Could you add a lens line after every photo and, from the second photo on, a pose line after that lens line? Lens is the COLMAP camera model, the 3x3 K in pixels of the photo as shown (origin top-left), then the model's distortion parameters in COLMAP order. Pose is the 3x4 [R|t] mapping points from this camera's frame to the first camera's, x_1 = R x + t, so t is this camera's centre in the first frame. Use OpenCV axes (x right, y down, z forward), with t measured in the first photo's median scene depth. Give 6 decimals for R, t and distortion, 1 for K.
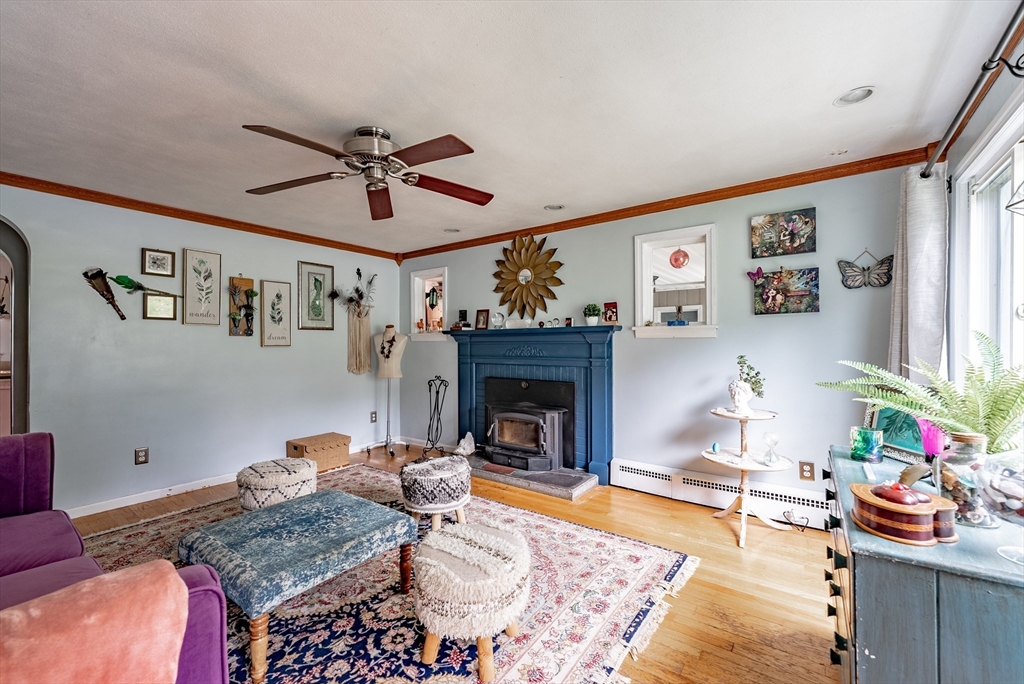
lens RADIAL K [[419.0, 0, 504.5], [0, 419.0, 339.4], [0, 0, 1]] dist [0.000857, 0.000091]
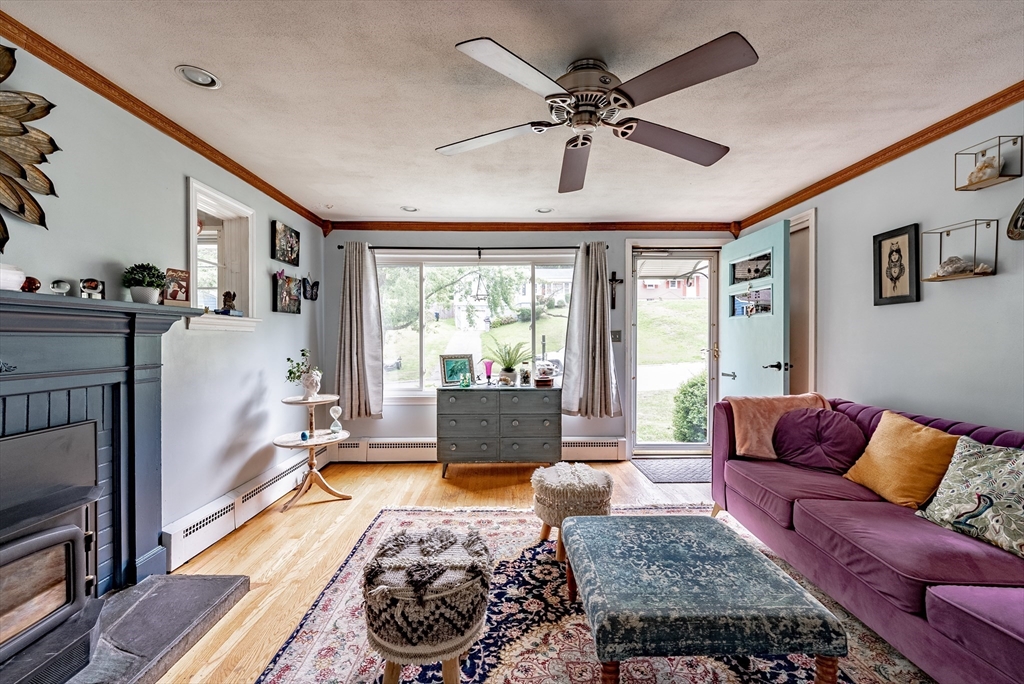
lens RADIAL K [[430.7, 0, 516.2], [0, 430.7, 335.9], [0, 0, 1]] dist [-0.000940, -0.000115]
pose [[-0.629566, 0.010825, 0.776872, -0.505728], [-0.003891, 0.999846, -0.017084, 0.015504], [-0.776937, -0.013778, -0.629427, 0.948282]]
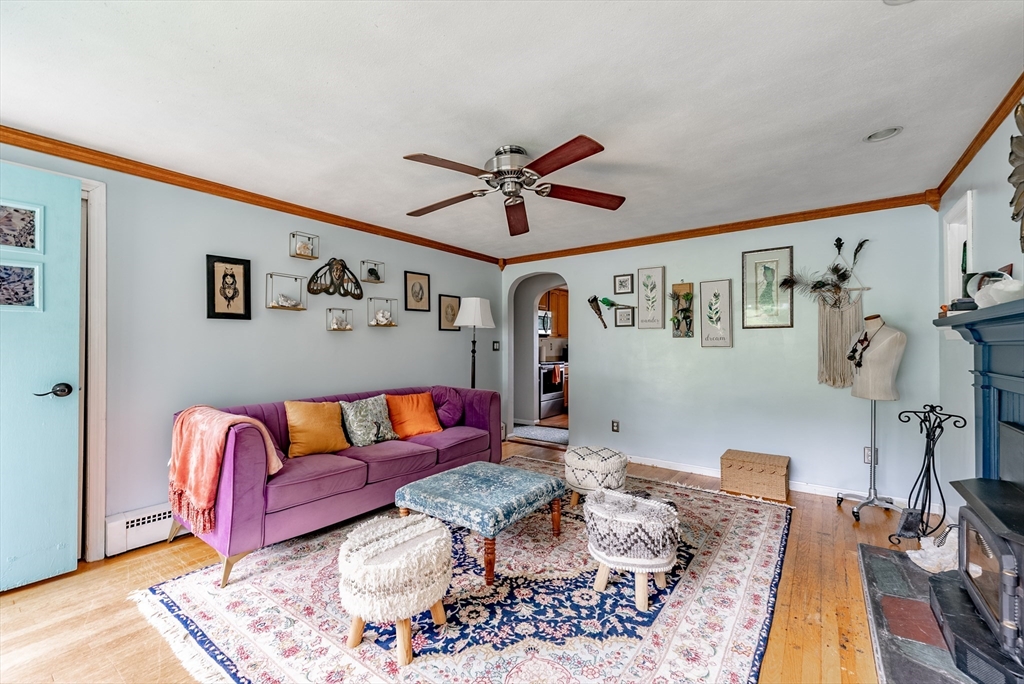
lens RADIAL K [[411.9, 0, 515.3], [0, 411.9, 340.3], [0, 0, 1]] dist [-0.000997, -0.000124]
pose [[0.021438, -0.010992, -0.999710, 0.438946], [0.011457, 0.999877, -0.010748, 0.005724], [0.999705, -0.011223, 0.021561, 0.579263]]
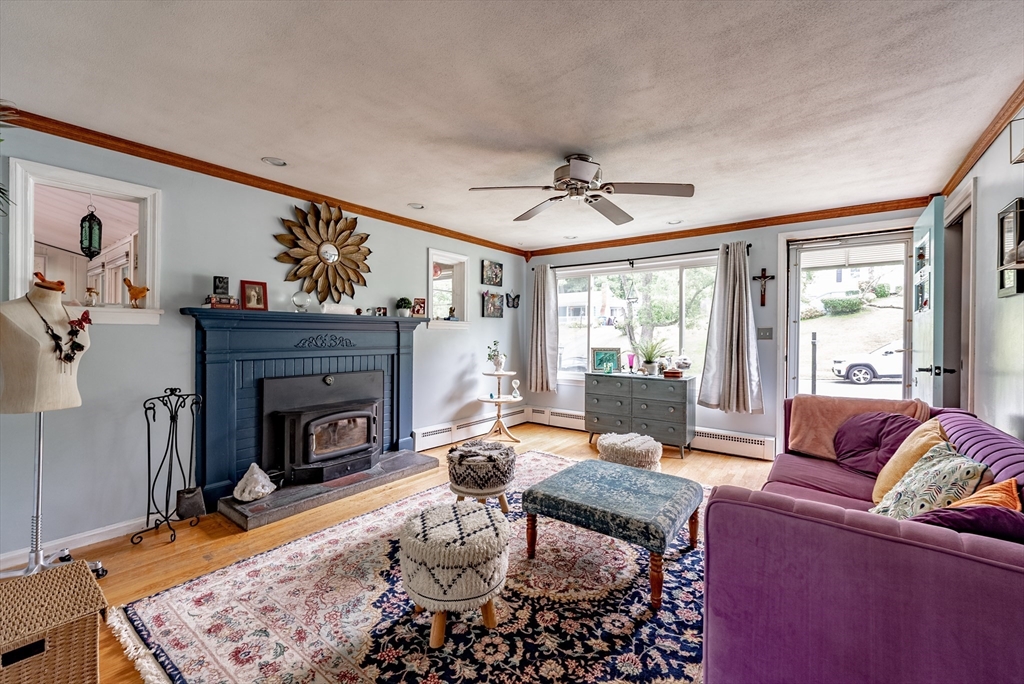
lens RADIAL K [[435.6, 0, 506.8], [0, 435.6, 326.0], [0, 0, 1]] dist [0.001084, 0.000042]
pose [[0.001238, 0.023823, 0.999715, -0.920471], [-0.017153, 0.999570, -0.023798, 0.014515], [-0.999852, -0.017119, 0.001646, 0.702832]]
